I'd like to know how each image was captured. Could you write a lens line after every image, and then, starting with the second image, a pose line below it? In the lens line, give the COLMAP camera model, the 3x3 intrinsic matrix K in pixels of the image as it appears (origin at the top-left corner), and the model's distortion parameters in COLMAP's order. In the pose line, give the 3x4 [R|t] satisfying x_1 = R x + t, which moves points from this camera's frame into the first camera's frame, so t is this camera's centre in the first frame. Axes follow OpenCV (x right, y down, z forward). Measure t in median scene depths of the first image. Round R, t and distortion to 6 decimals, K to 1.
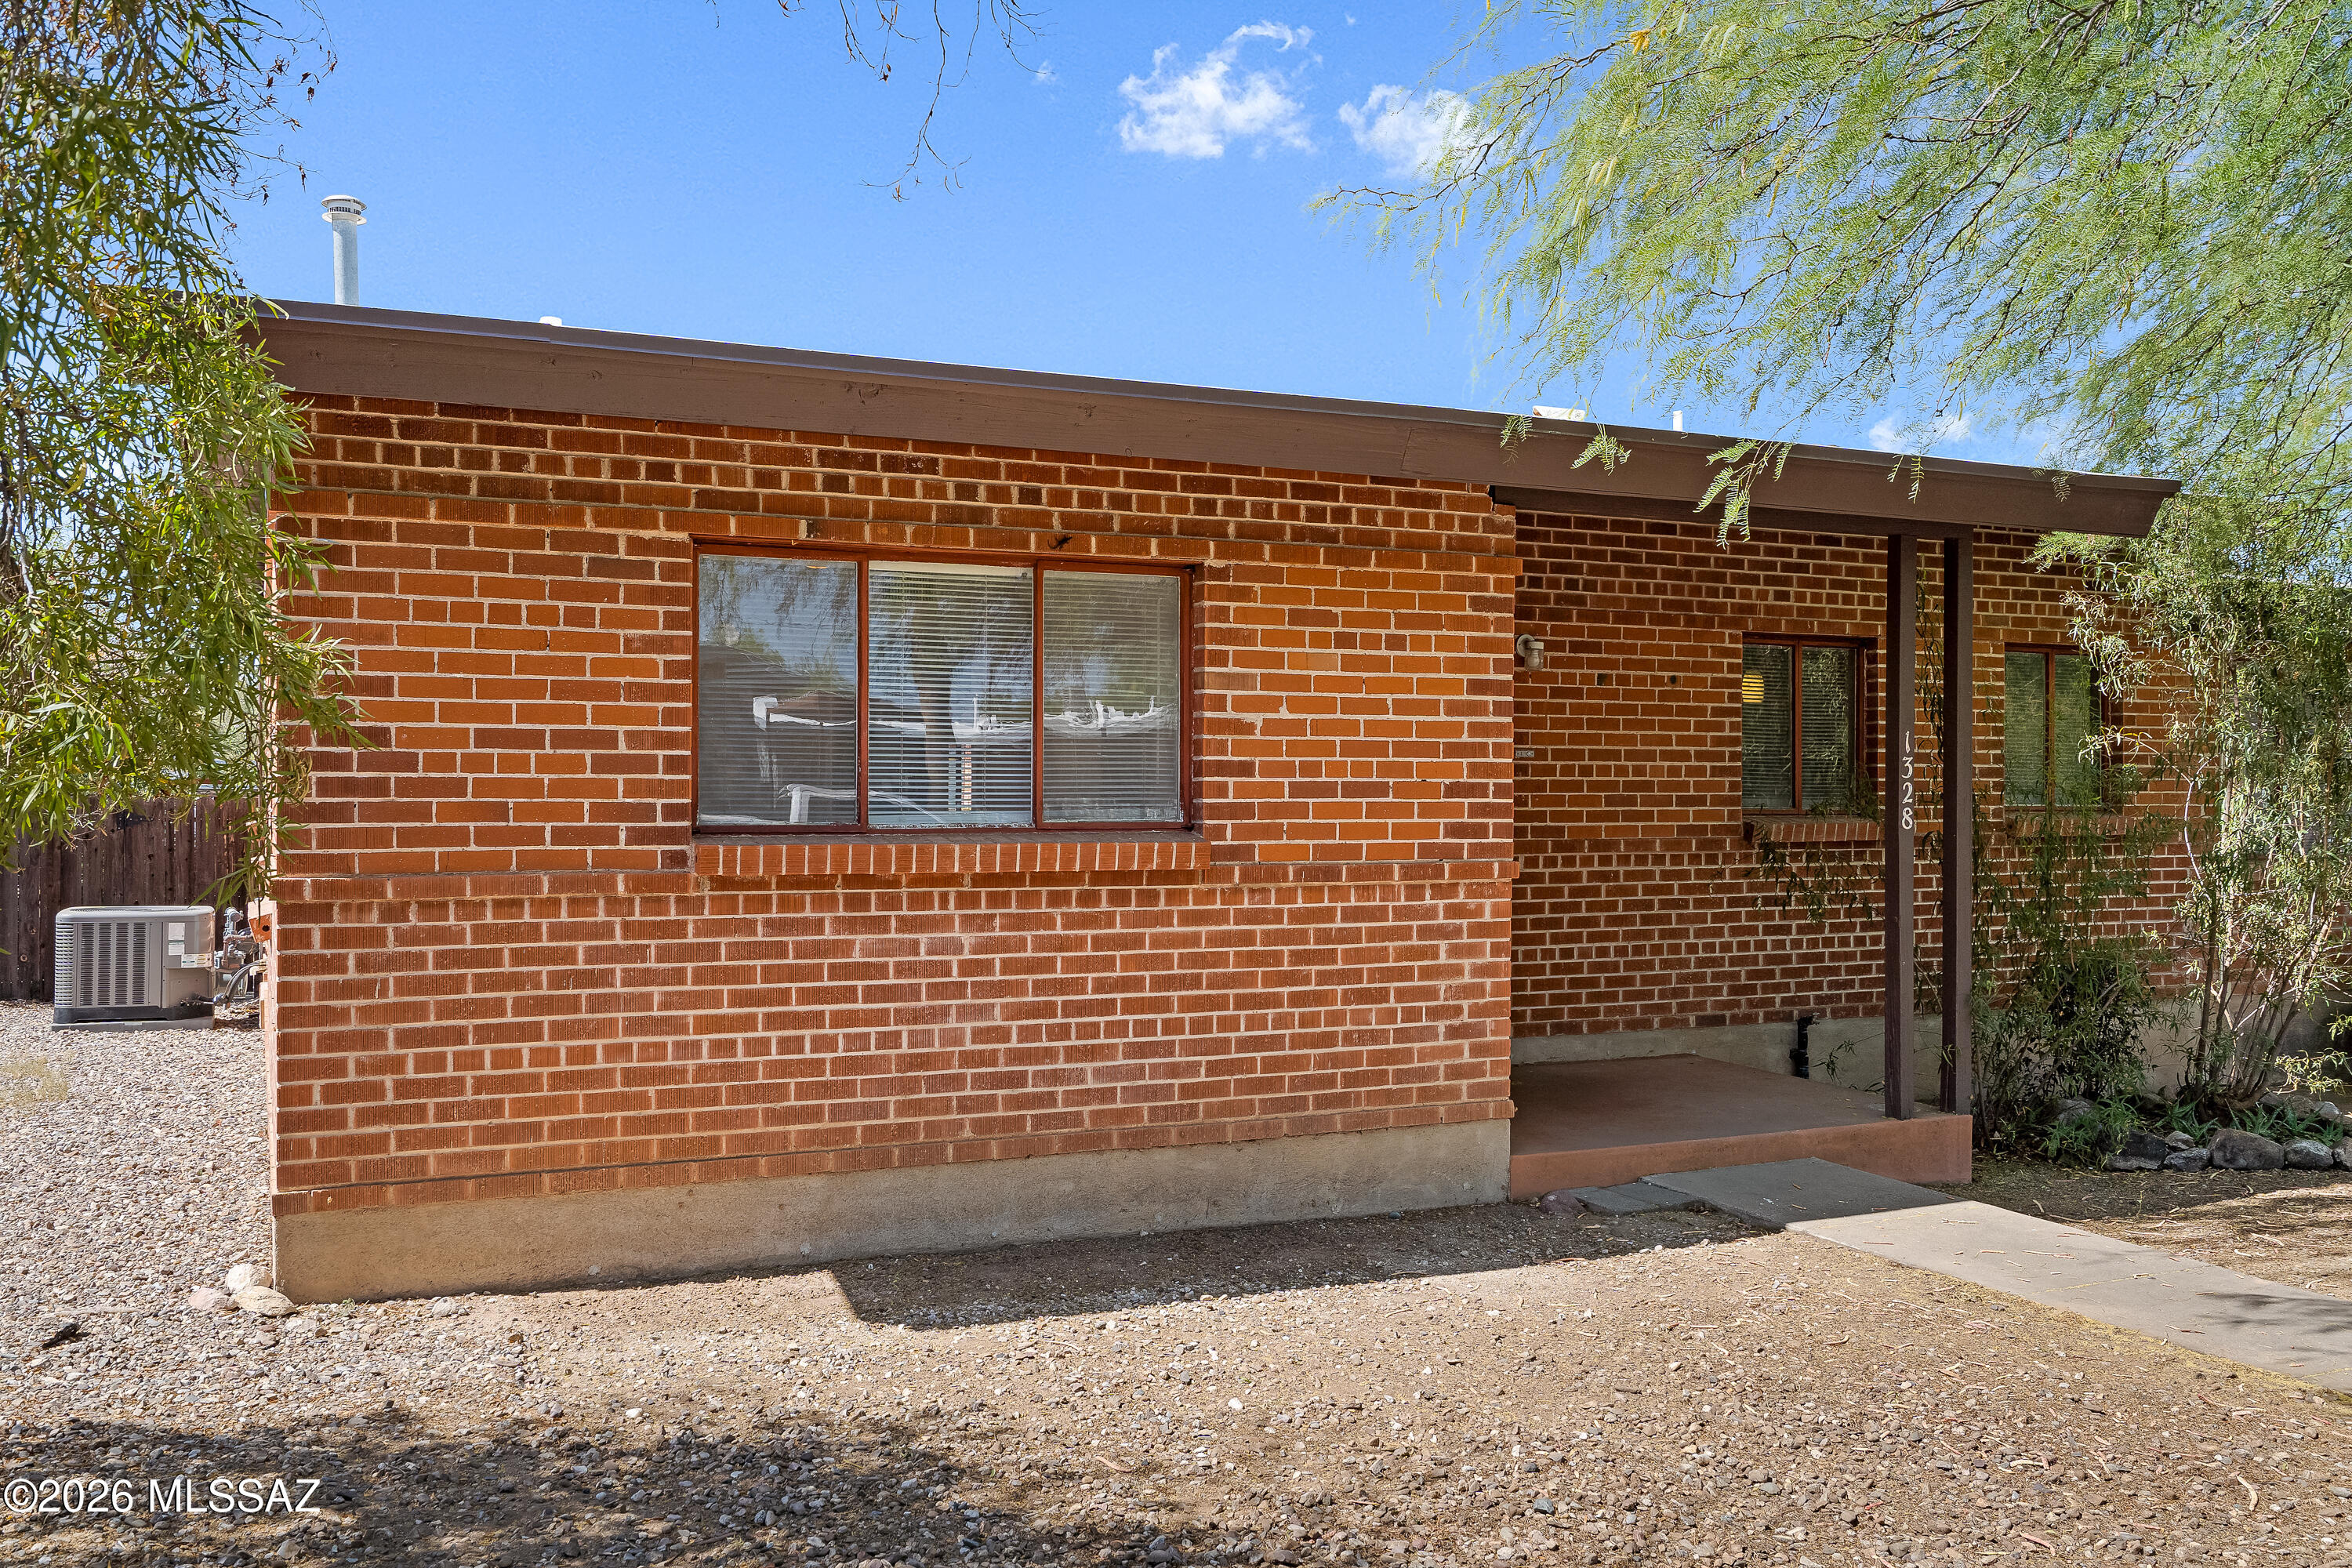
lens RADIAL K [[1984.2, 0, 1176.1], [0, 1984.2, 784.4], [0, 0, 1]] dist [-0.002511, 0.007131]
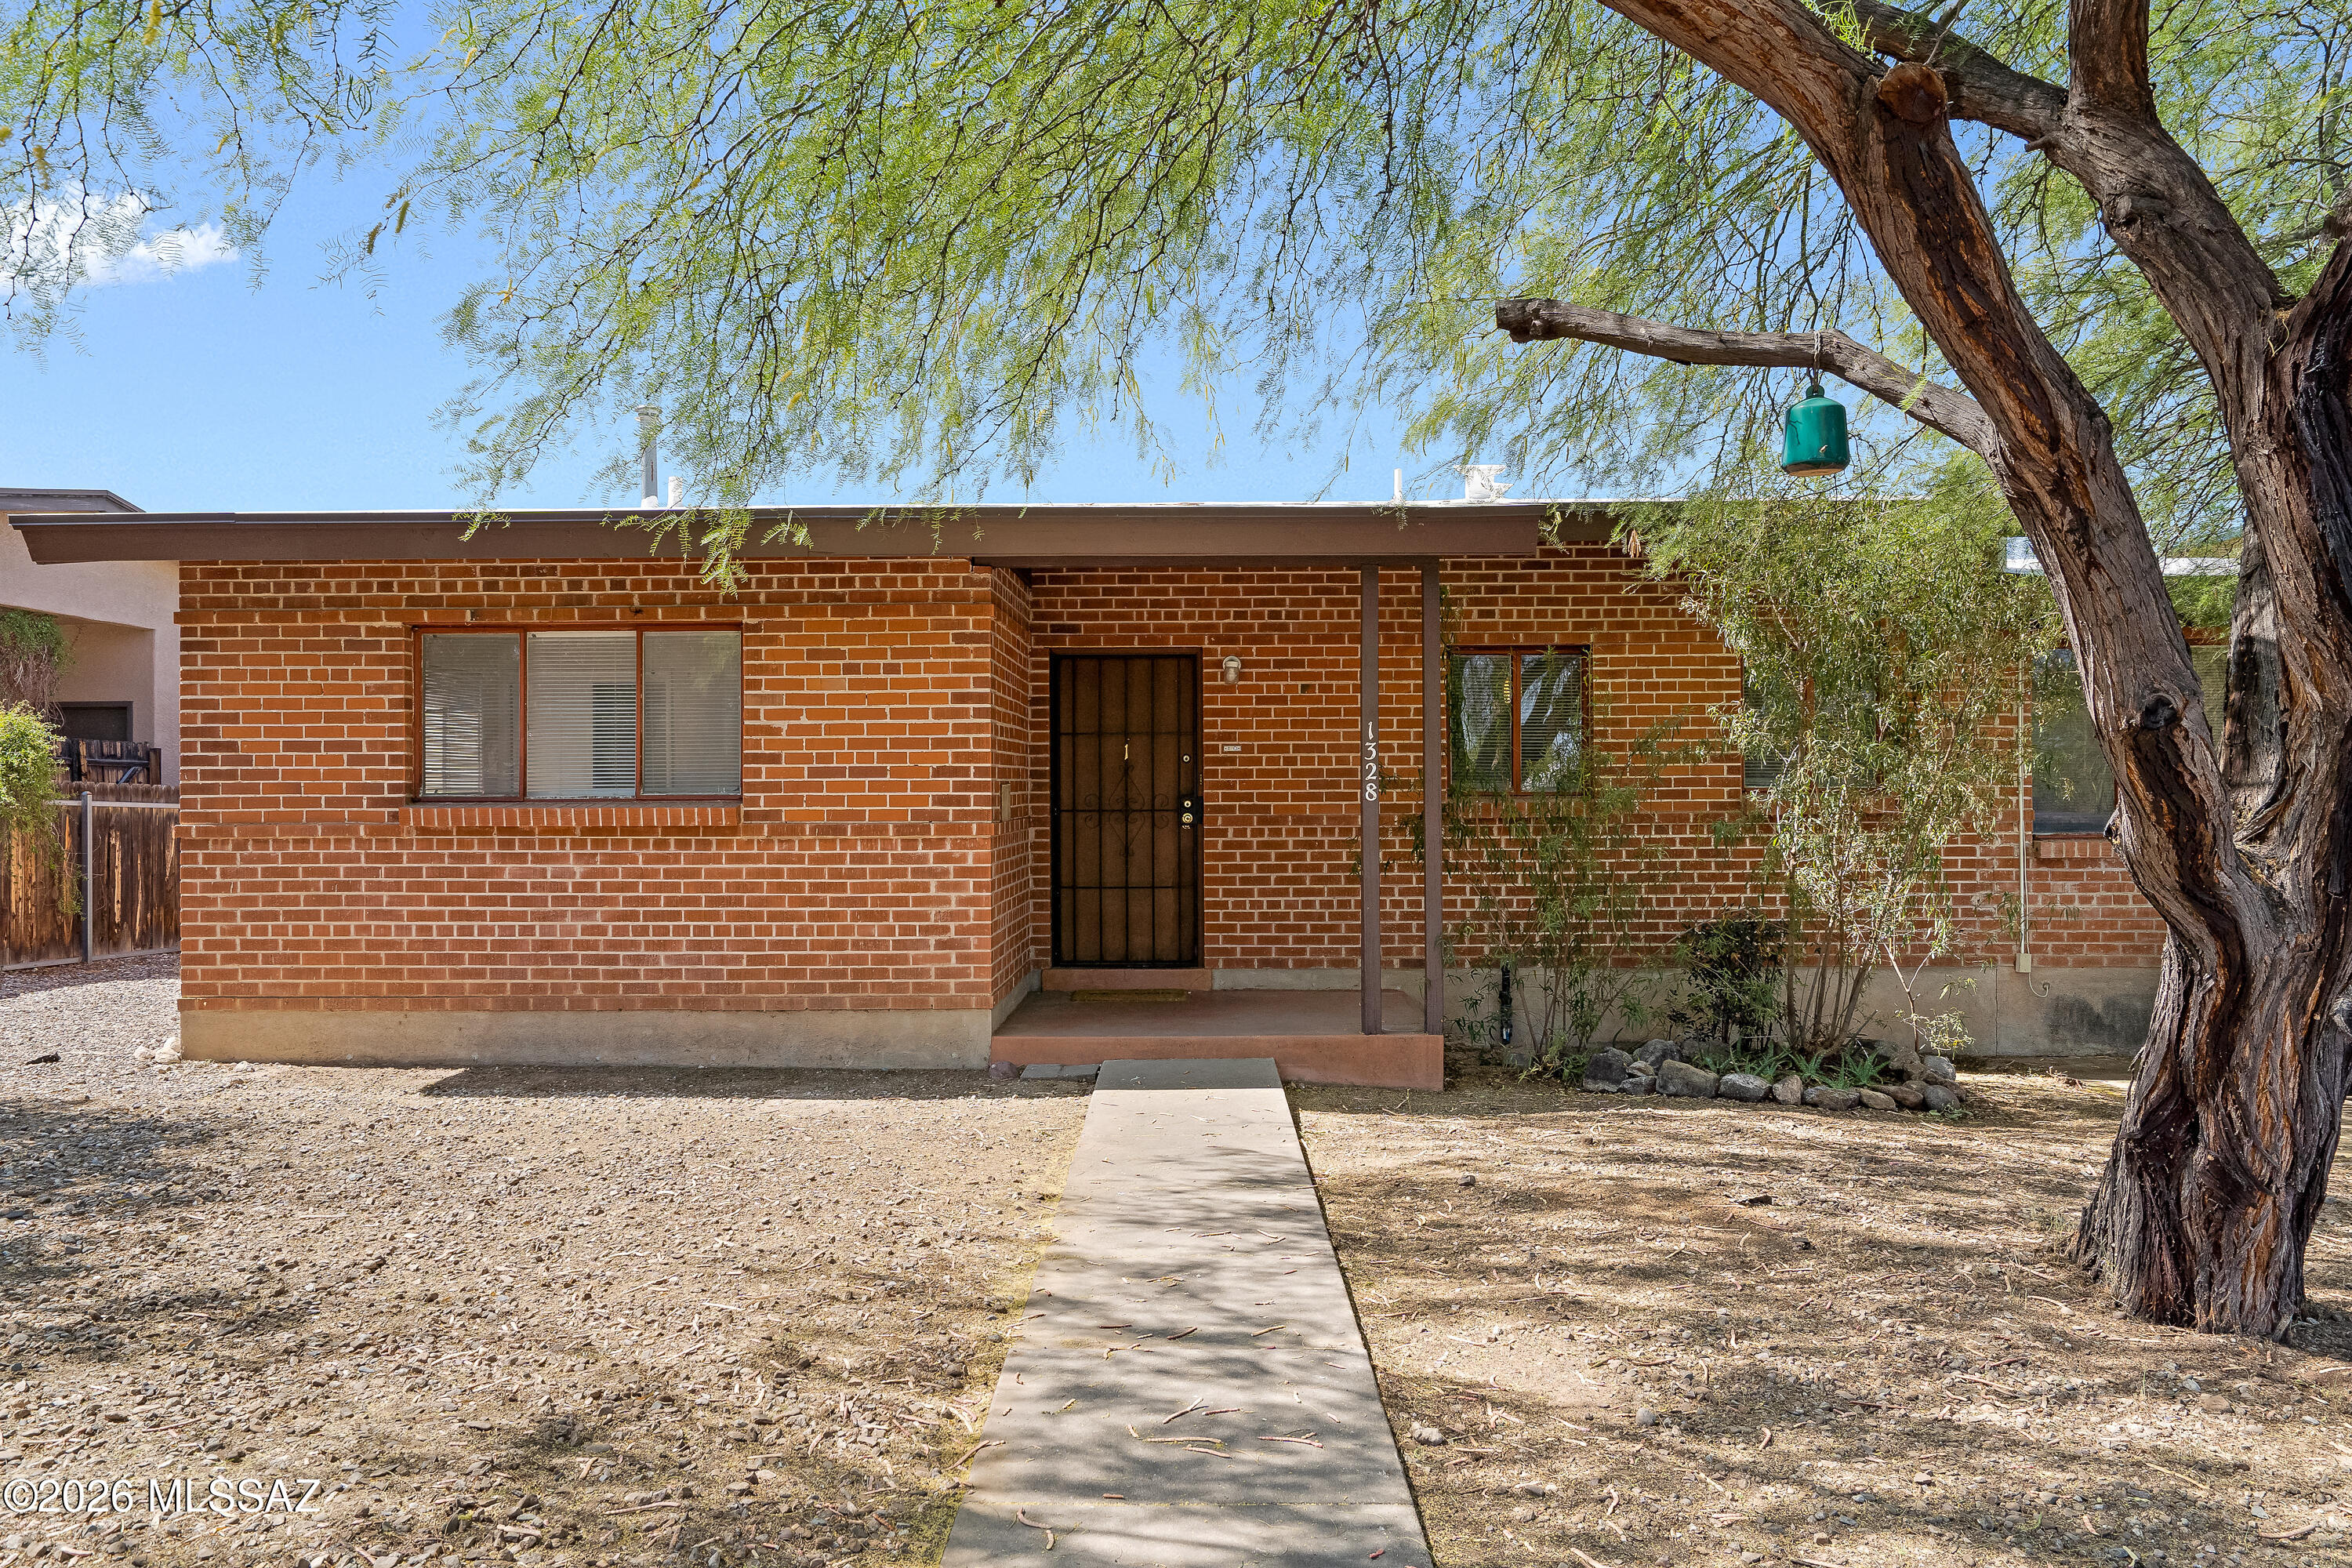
lens RADIAL K [[1683.4, 0, 1176.3], [0, 1683.4, 786.0], [0, 0, 1]] dist [-0.000572, -0.003956]
pose [[0.904691, -0.011310, -0.425918, 0.889085], [0.007358, 0.999913, -0.010924, 0.030126], [0.426005, 0.006749, 0.904696, -0.007134]]
